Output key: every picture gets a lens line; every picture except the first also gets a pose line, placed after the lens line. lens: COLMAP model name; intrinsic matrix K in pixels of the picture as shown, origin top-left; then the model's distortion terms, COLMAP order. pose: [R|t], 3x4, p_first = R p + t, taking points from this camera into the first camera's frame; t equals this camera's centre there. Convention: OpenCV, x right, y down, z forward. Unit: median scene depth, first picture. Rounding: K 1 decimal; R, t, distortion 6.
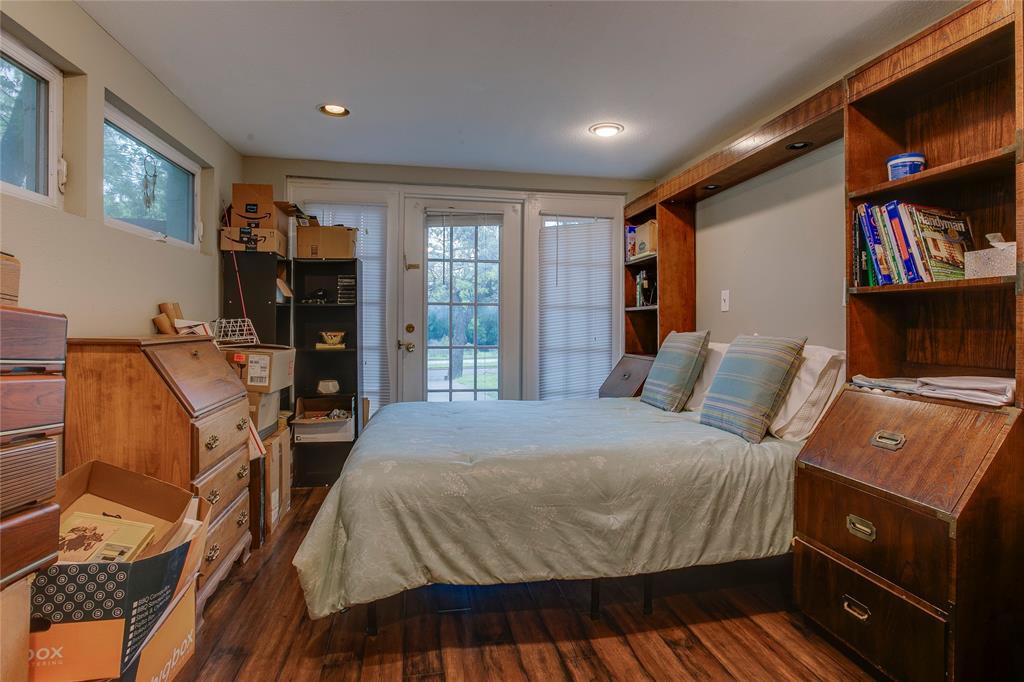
lens RADIAL K [[554.1, 0, 515.3], [0, 554.1, 320.7], [0, 0, 1]] dist [-0.062095, 0.028864]
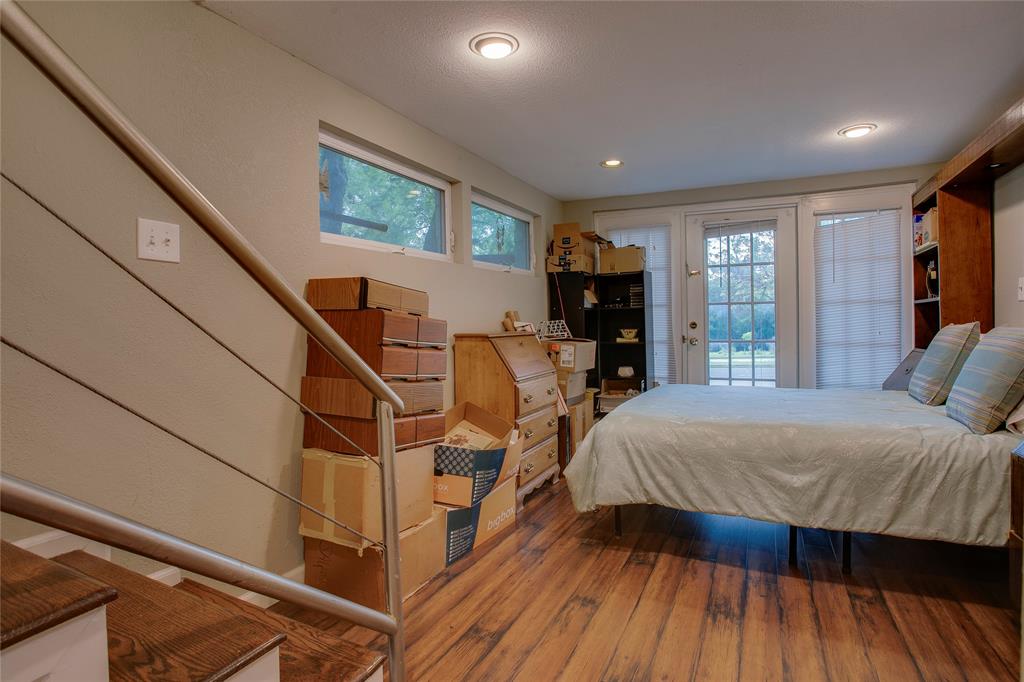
lens RADIAL K [[532.6, 0, 514.5], [0, 532.6, 326.8], [0, 0, 1]] dist [-0.058061, 0.033006]
pose [[0.803690, -0.014124, -0.594881, 0.327778], [0.021986, 0.999740, 0.005967, 0.003397], [0.594642, -0.017875, 0.803792, -0.264477]]
